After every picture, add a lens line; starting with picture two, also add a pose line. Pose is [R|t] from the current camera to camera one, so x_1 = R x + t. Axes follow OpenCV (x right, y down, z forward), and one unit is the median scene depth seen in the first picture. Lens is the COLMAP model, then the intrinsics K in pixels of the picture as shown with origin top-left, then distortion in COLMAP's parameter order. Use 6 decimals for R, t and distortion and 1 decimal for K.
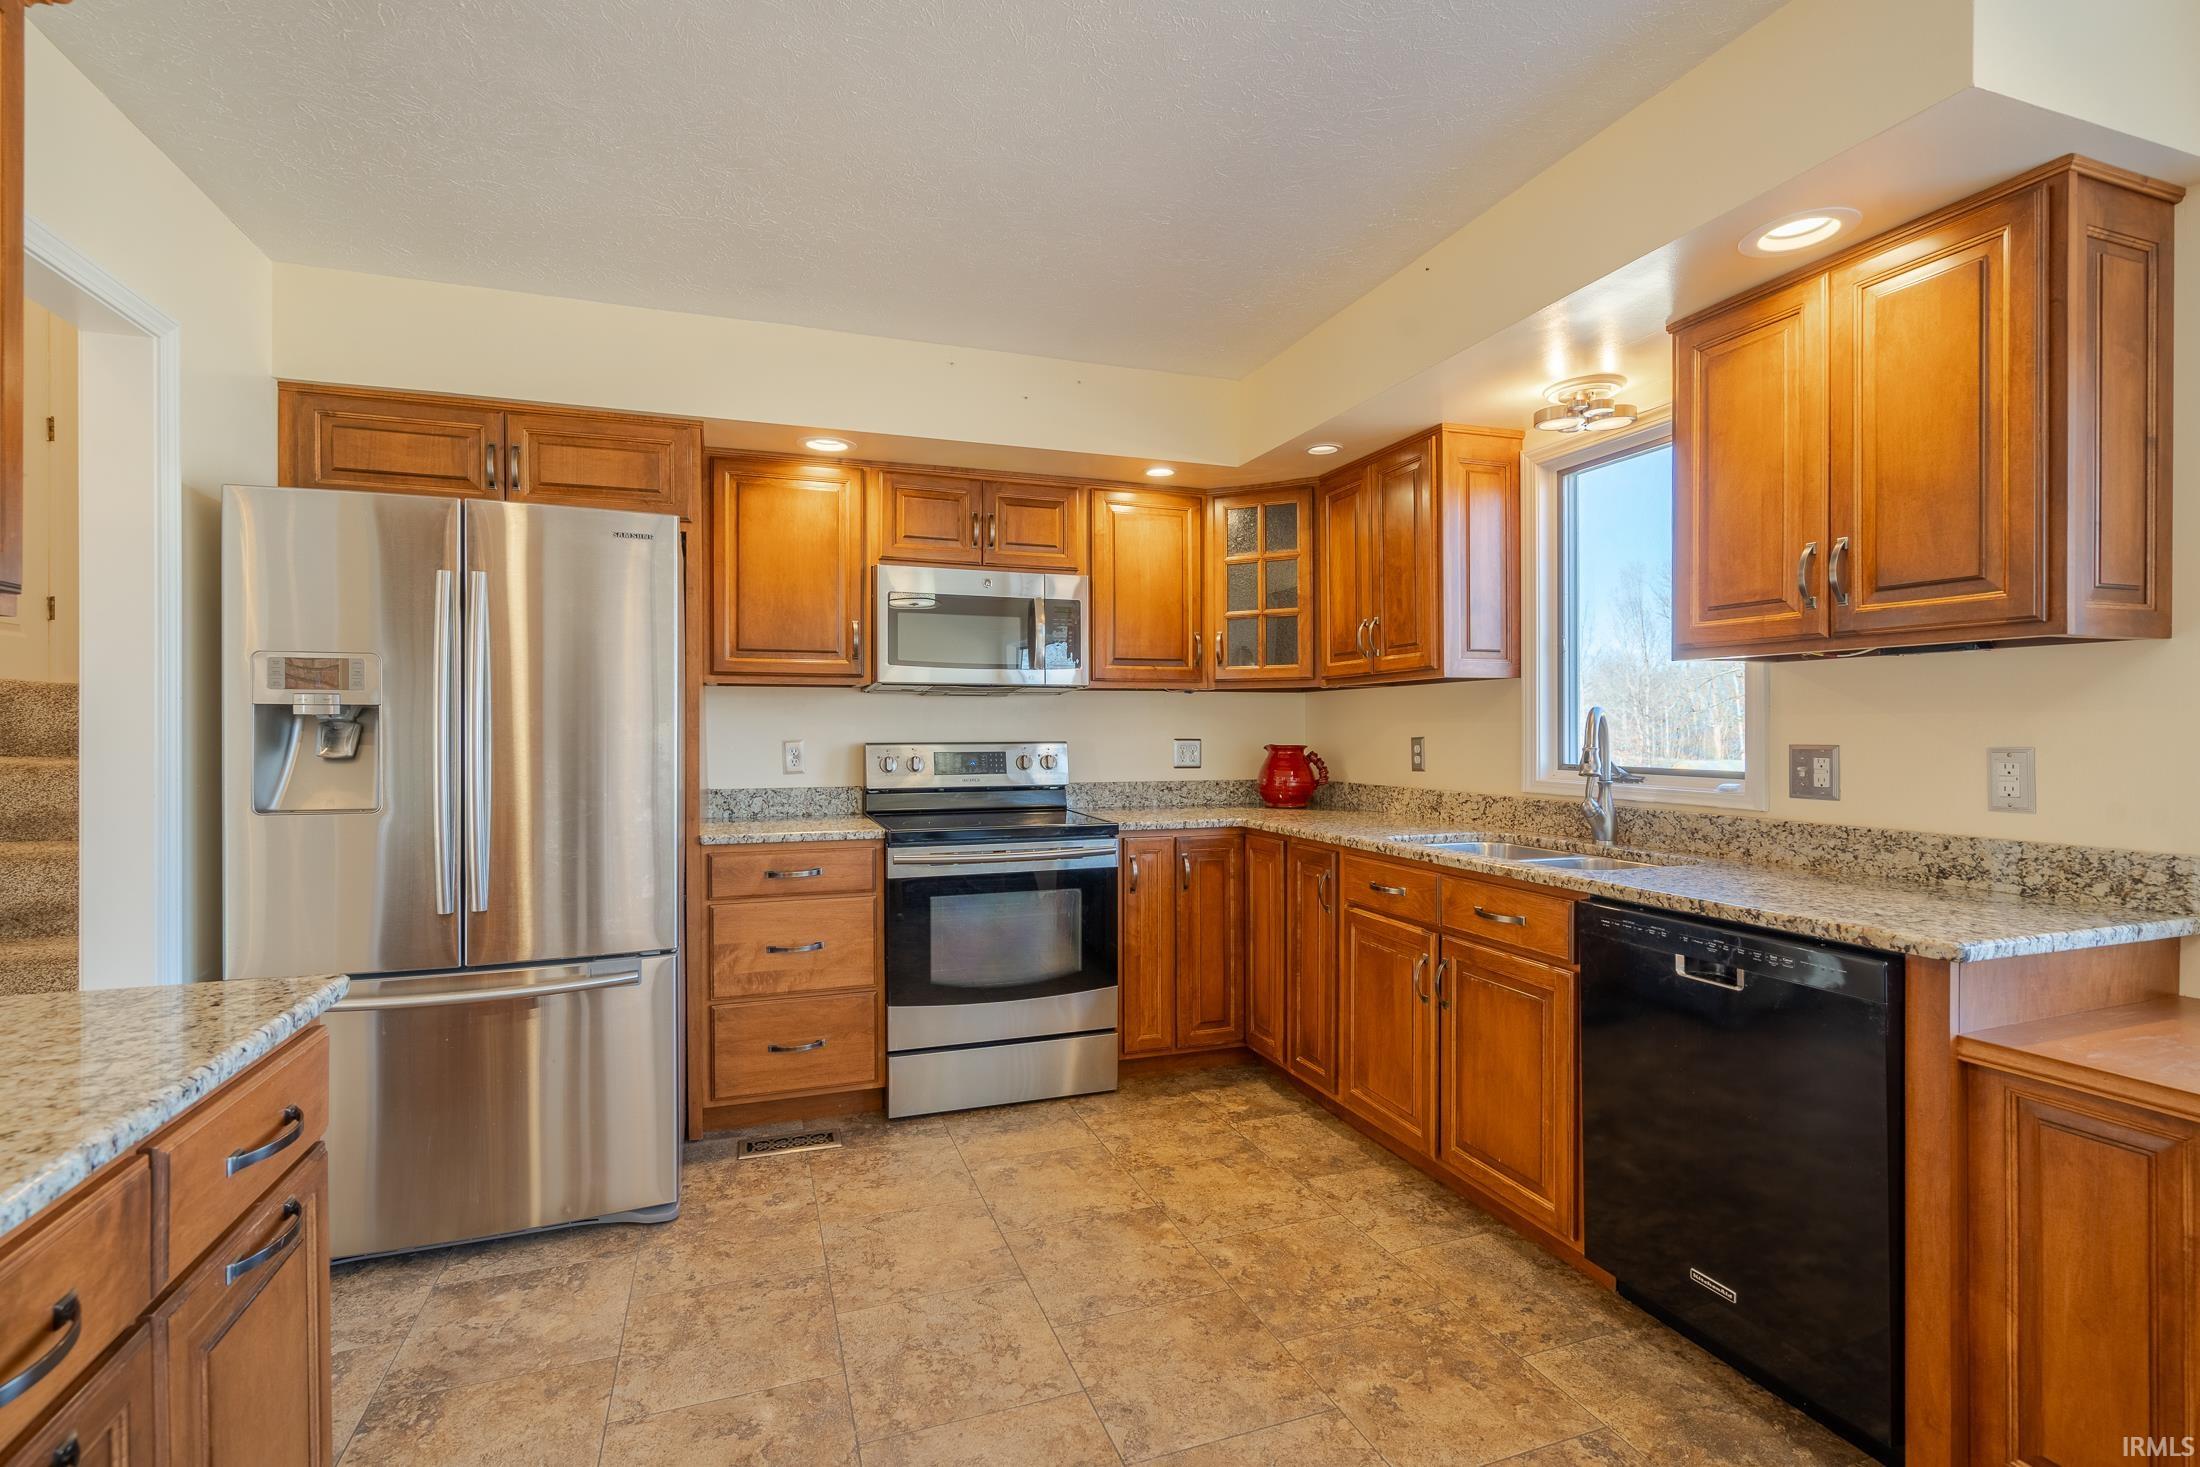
lens RADIAL K [[1001.2, 0, 1098.0], [0, 1001.2, 727.9], [0, 0, 1]] dist [-0.005049, 0.000742]
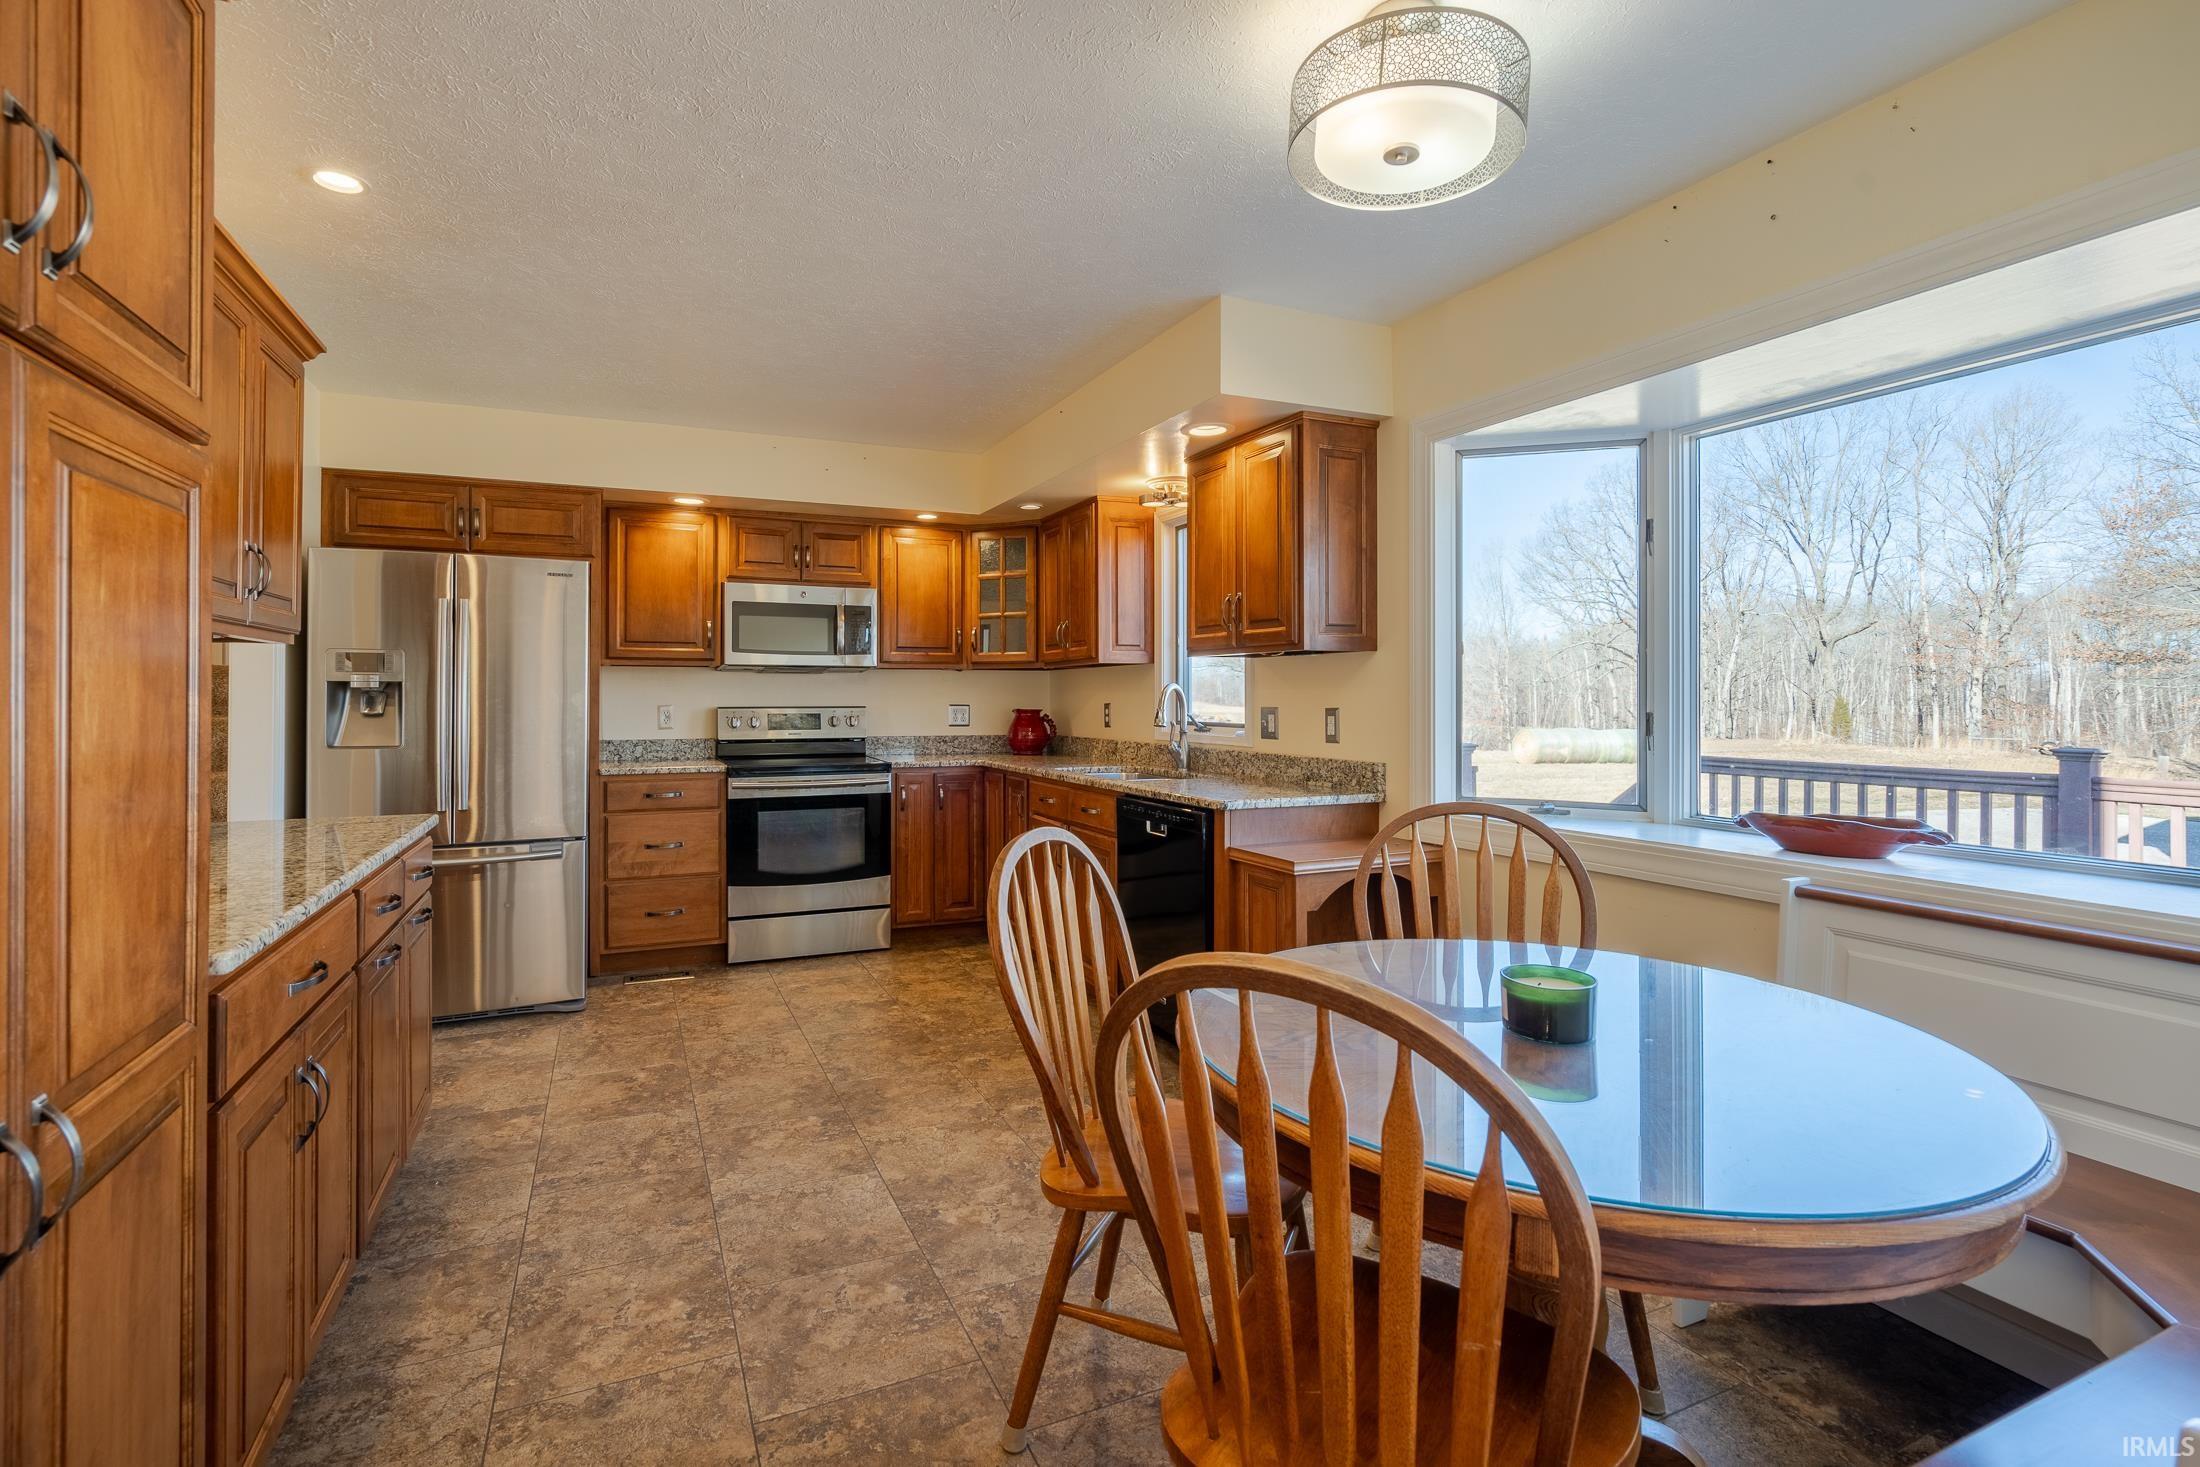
lens RADIAL K [[1001.2, 0, 1019.9], [0, 1001.2, 683.3], [0, 0, 1]] dist [-0.005049, 0.000742]
pose [[0.999406, 0.001835, 0.034426, 0.172431], [-0.001360, 0.999903, -0.013831, 0.000544], [-0.034448, 0.013775, 0.999312, -0.500860]]
